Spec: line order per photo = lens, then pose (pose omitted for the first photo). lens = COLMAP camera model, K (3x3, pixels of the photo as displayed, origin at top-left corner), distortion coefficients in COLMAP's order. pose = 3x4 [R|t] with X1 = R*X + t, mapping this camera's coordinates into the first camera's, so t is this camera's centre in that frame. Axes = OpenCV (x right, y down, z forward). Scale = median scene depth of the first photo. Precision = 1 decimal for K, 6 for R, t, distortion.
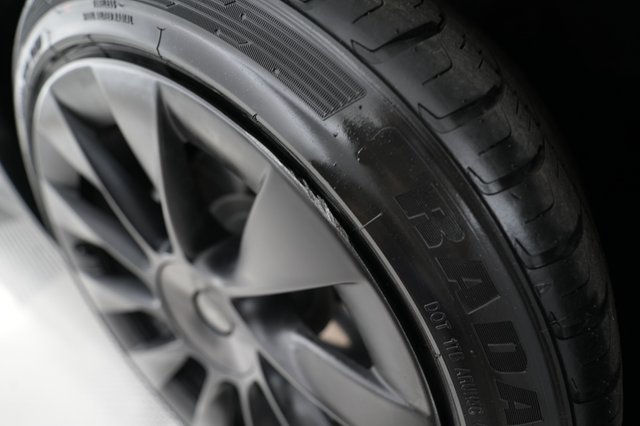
lens RADIAL K [[317.1, 0, 320.0], [0, 317.1, 213.0], [0, 0, 1]] dist [0.001577, 0.000029]
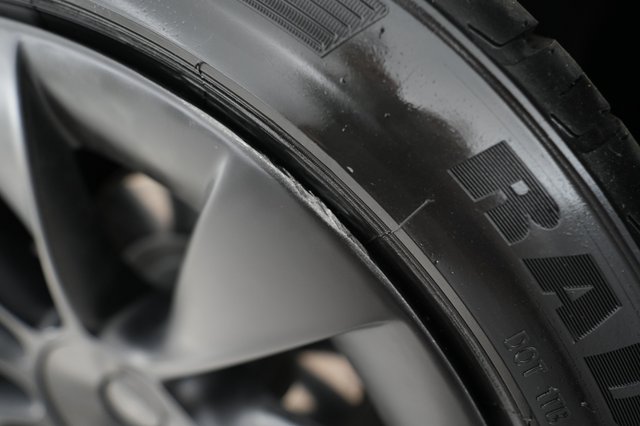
lens RADIAL K [[303.4, 0, 320.8], [0, 303.4, 222.9], [0, 0, 1]] dist [-0.003557, -0.000092]
pose [[0.968349, -0.077126, 0.237384, -0.104994], [0.108429, 0.986620, -0.121753, 0.064622], [-0.224817, 0.143639, 0.963756, 0.331922]]
